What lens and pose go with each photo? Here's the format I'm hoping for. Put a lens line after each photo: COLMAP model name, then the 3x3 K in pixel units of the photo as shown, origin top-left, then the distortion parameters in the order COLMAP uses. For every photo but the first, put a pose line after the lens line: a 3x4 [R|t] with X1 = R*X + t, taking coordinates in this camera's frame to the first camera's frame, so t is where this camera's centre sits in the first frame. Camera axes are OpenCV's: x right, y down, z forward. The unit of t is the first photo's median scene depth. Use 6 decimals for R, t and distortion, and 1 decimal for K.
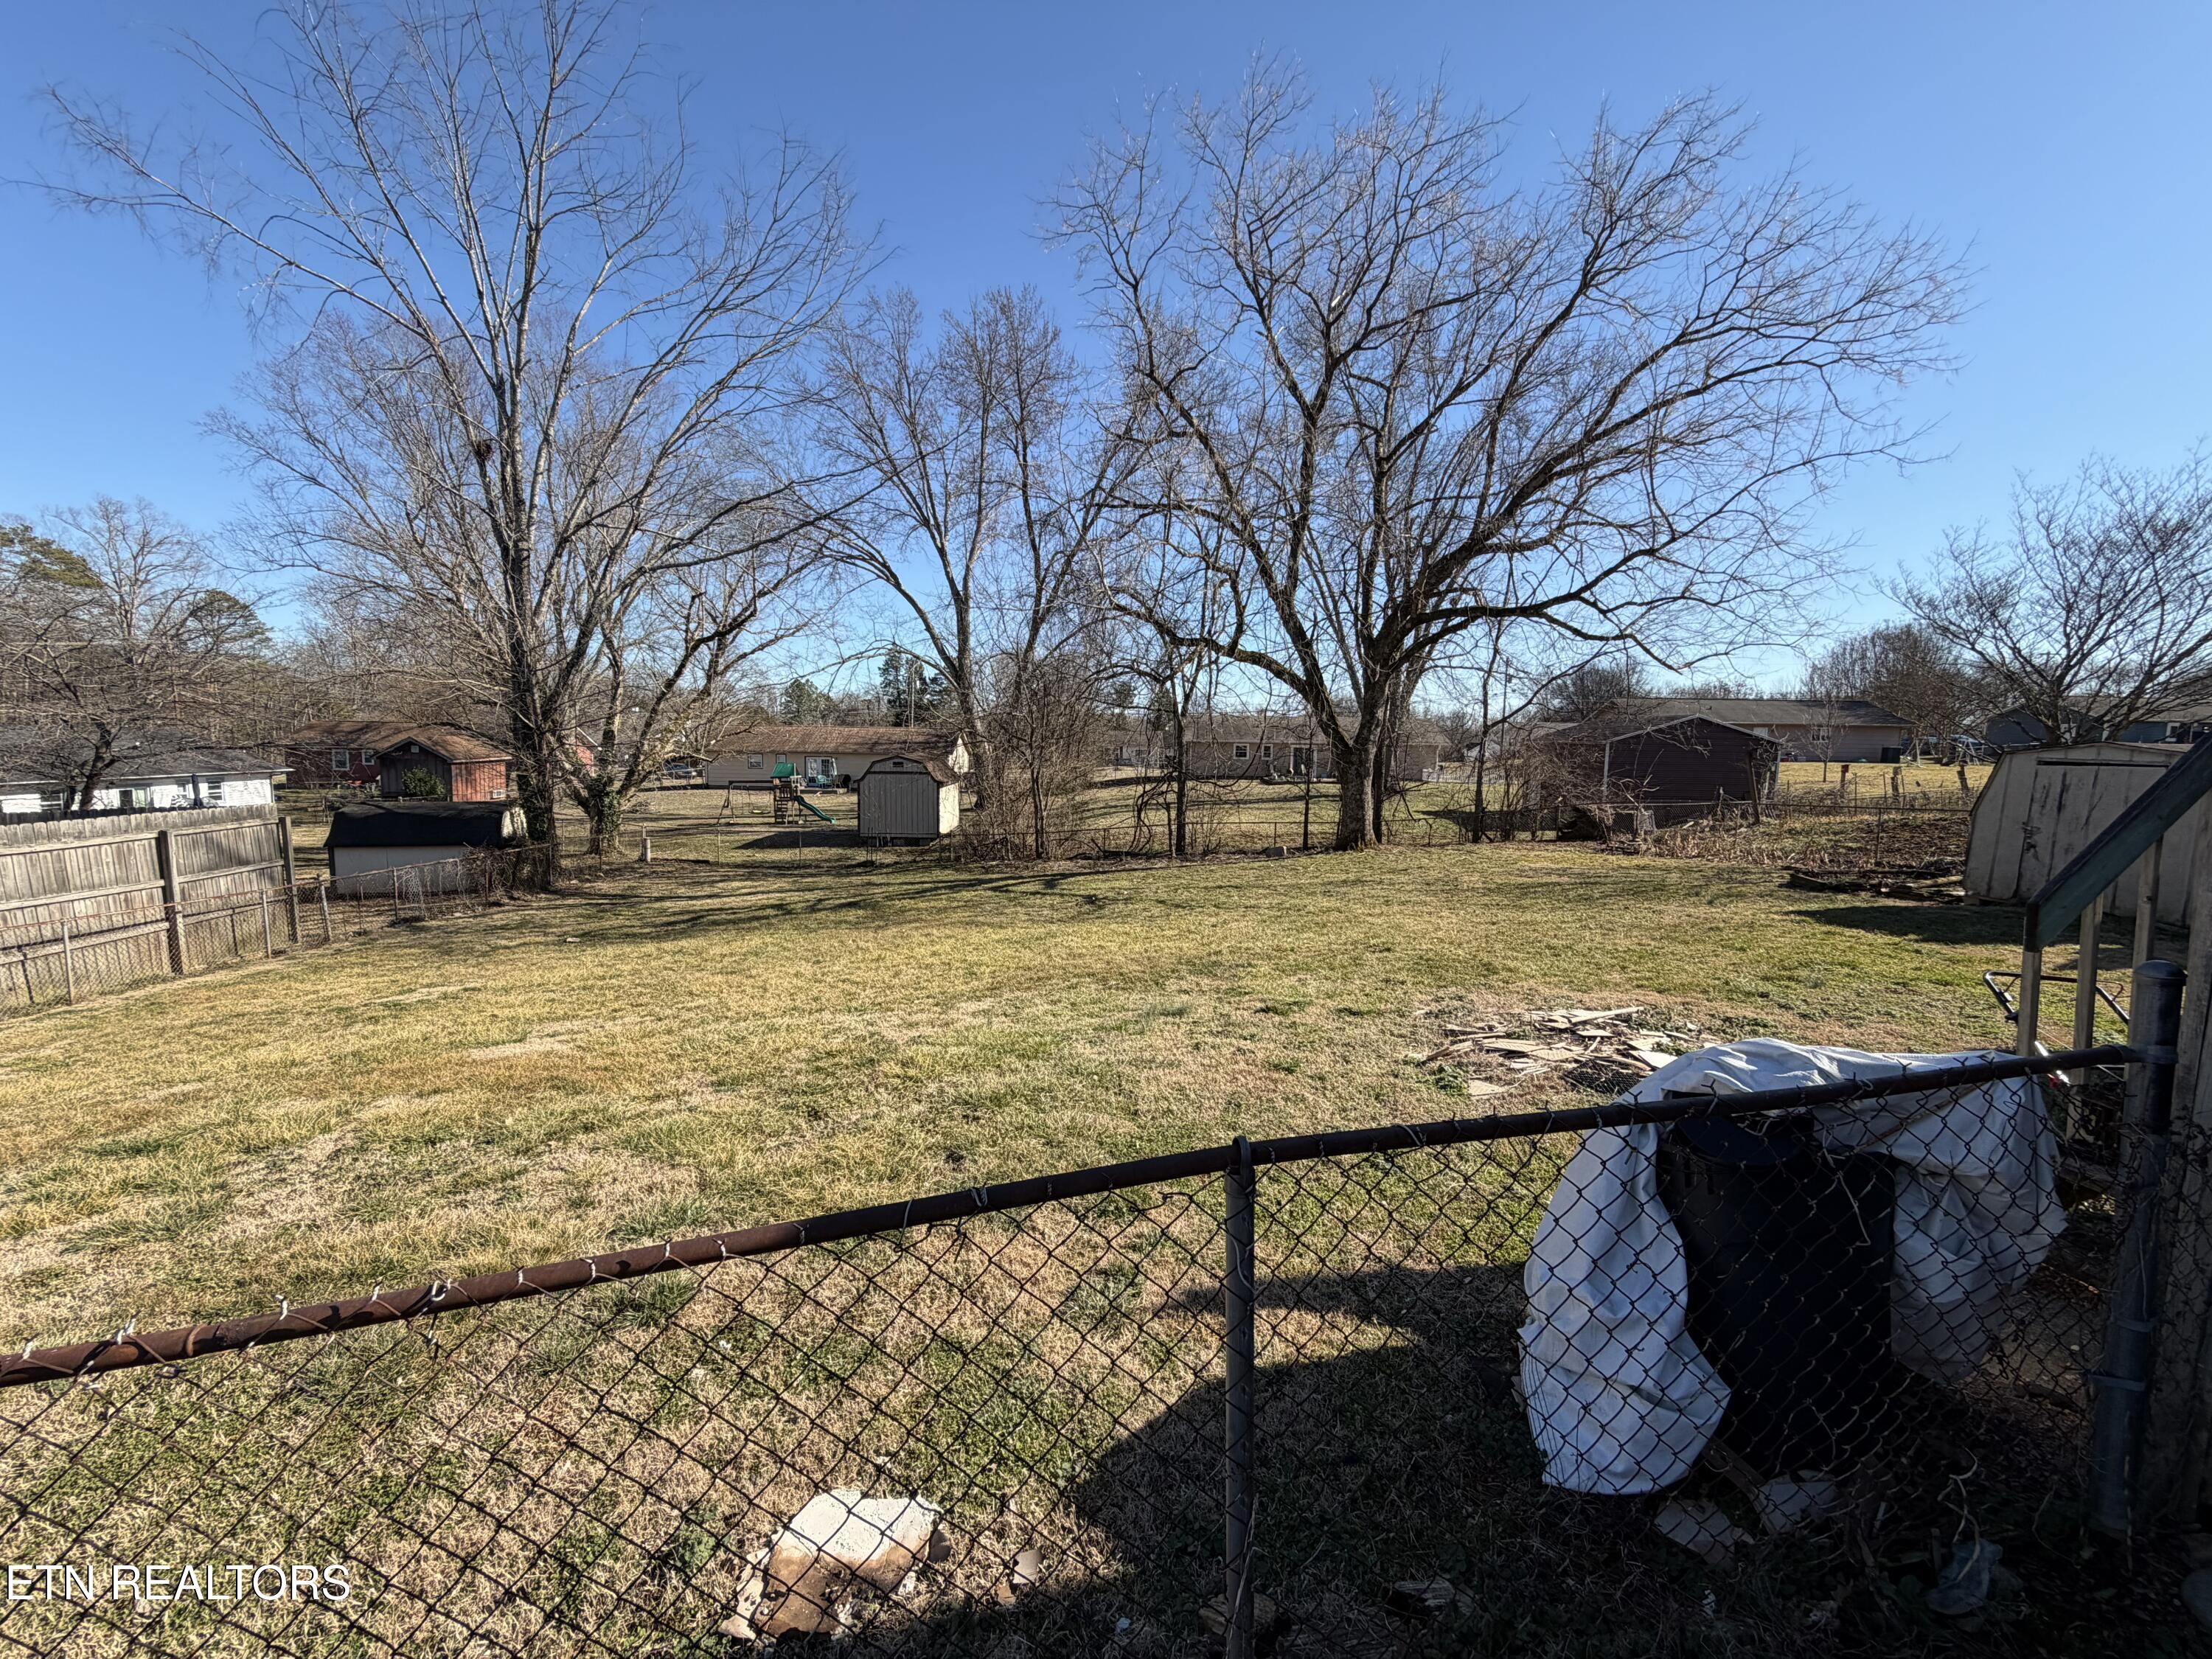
lens RADIAL K [[884.9, 0, 1104.1], [0, 884.9, 823.9], [0, 0, 1]] dist [0.001828, -0.000023]
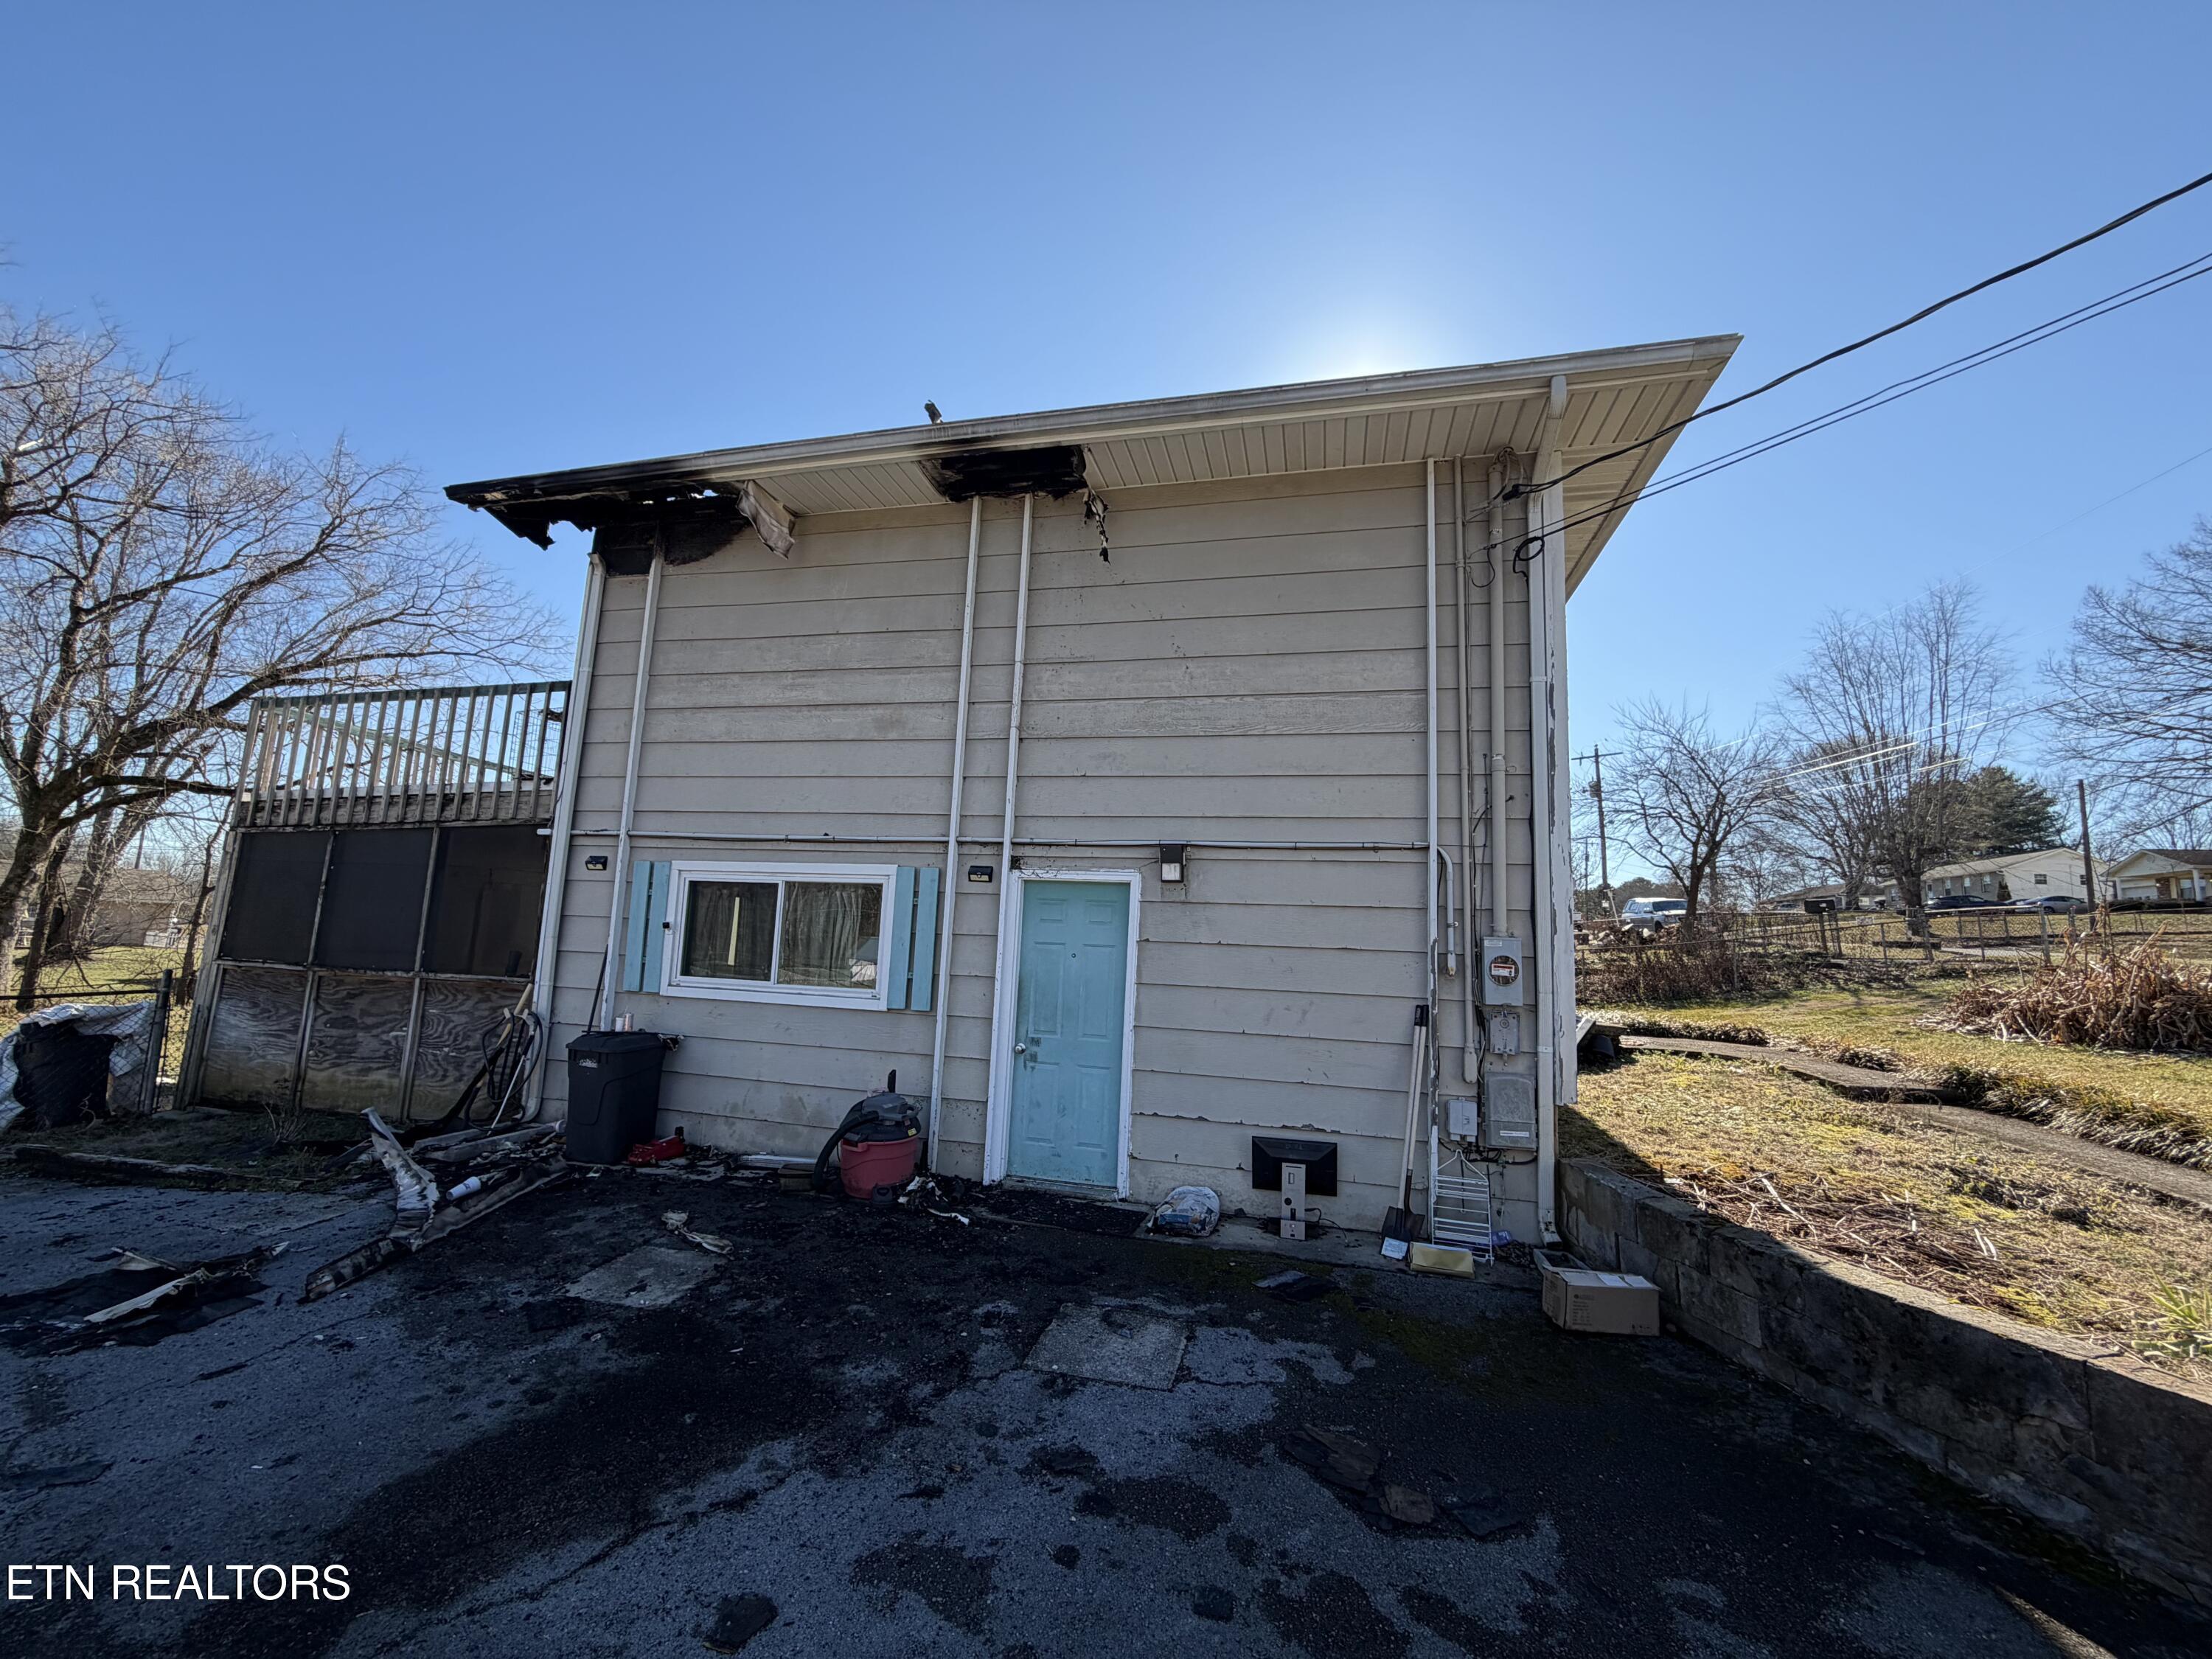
lens RADIAL K [[884.9, 0, 1111.7], [0, 884.9, 818.4], [0, 0, 1]] dist [0.001828, -0.000023]
pose [[0.410458, 0.121341, 0.903770, -0.080804], [0.051889, 0.986393, -0.156000, 0.029348], [-0.910402, 0.110927, 0.398577, -0.425595]]
